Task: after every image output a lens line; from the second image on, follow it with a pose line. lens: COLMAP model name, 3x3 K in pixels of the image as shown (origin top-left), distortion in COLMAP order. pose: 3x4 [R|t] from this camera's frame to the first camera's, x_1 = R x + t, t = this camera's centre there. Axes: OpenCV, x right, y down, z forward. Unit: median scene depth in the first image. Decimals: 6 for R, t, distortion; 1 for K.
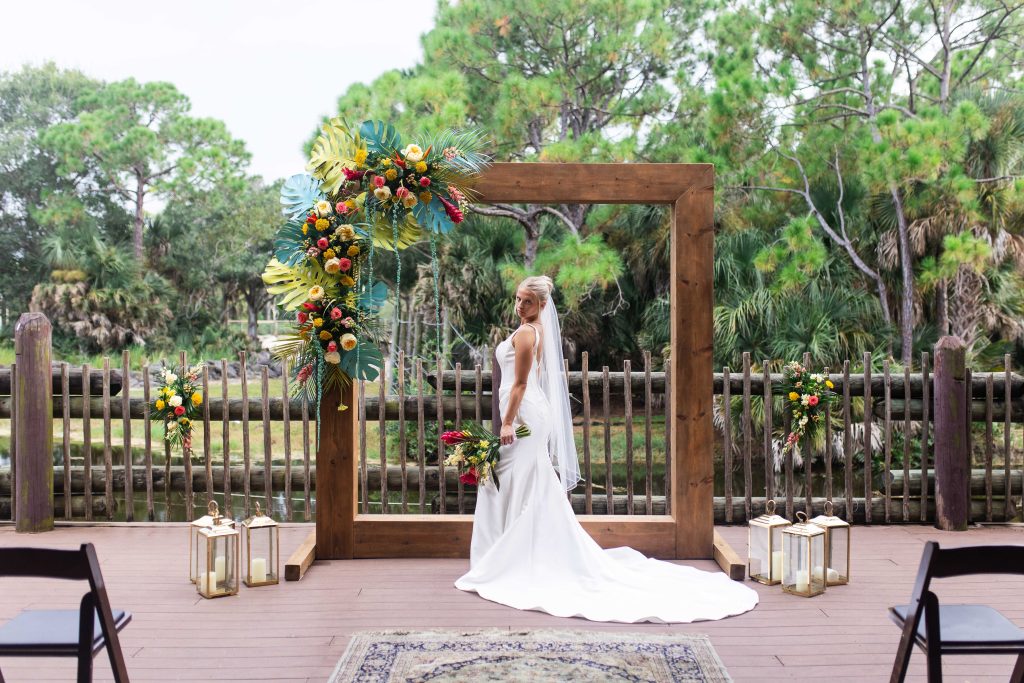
lens RADIAL K [[480.0, 0, 545.8], [0, 480.0, 341.9], [0, 0, 1]] dist [0.001887, 0.000446]
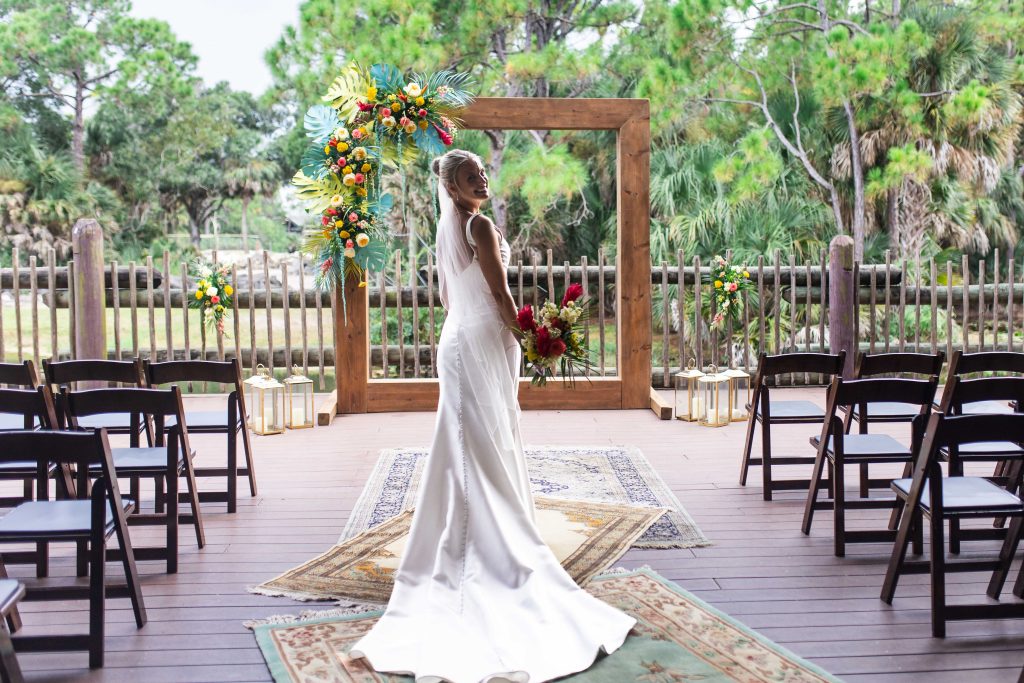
lens RADIAL K [[1002.2, 0, 512.0], [0, 1002.2, 341.5], [0, 0, 1]] dist [-0.001047, -0.001636]
pose [[0.999243, -0.007073, 0.038262, -0.084404], [0.006155, 0.999692, 0.024050, 0.142919], [-0.038420, -0.023796, 0.998978, -1.150594]]
